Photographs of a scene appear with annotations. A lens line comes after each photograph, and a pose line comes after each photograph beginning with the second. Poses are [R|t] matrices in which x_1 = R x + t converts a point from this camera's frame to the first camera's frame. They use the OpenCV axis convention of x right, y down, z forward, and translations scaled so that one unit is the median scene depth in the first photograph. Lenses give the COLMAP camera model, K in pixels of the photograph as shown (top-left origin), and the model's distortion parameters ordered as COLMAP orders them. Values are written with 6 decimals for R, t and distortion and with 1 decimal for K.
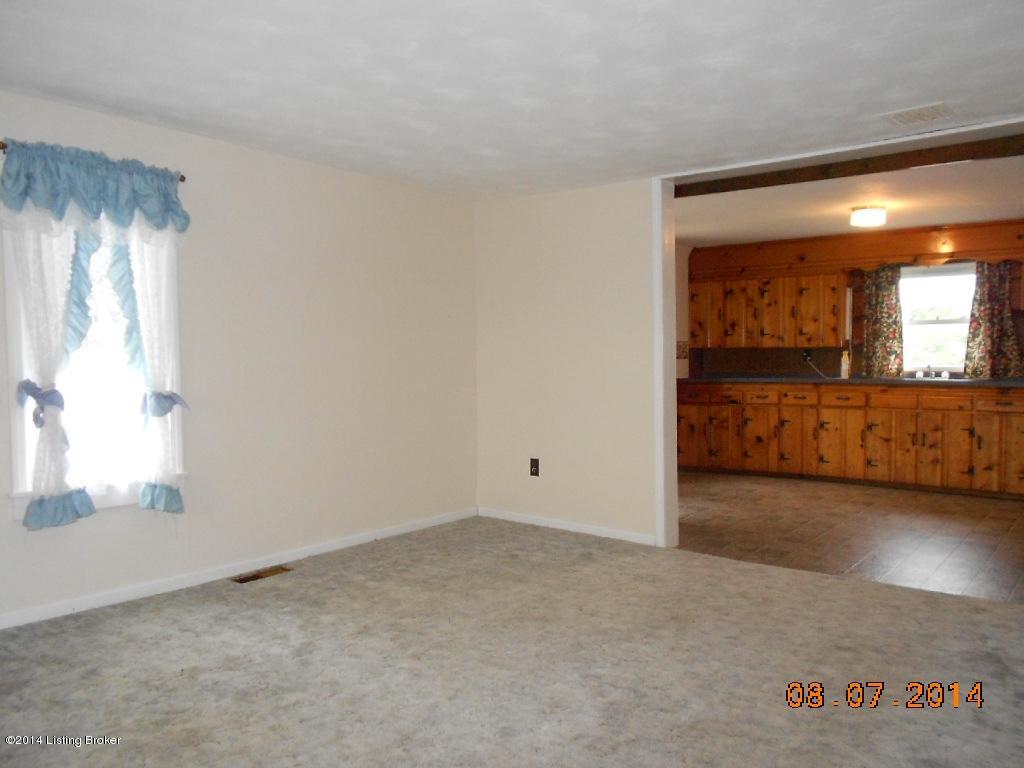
lens RADIAL K [[790.4, 0, 512.0], [0, 790.4, 384.0], [0, 0, 1]] dist [0.010971, -0.004196]
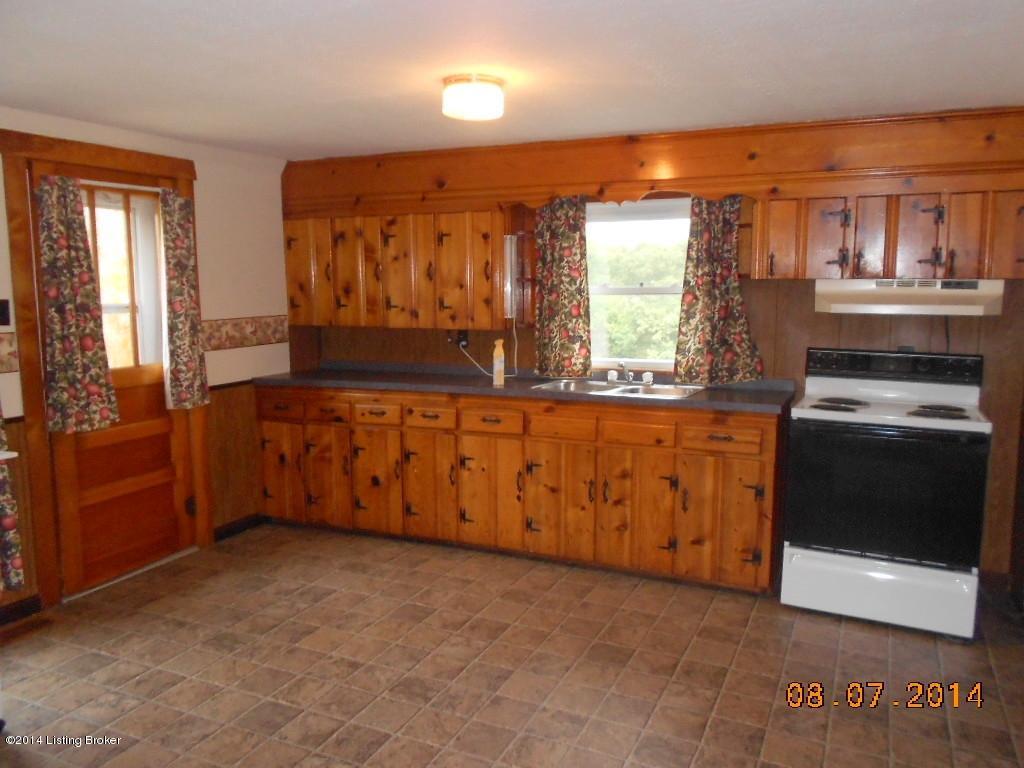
lens RADIAL K [[790.4, 0, 512.0], [0, 790.4, 384.0], [0, 0, 1]] dist [0.010971, -0.004196]
pose [[0.972192, -0.030394, 0.232205, 0.286234], [0.008971, 0.995648, 0.092762, -0.063740], [-0.234013, -0.088099, 0.968234, 0.401290]]
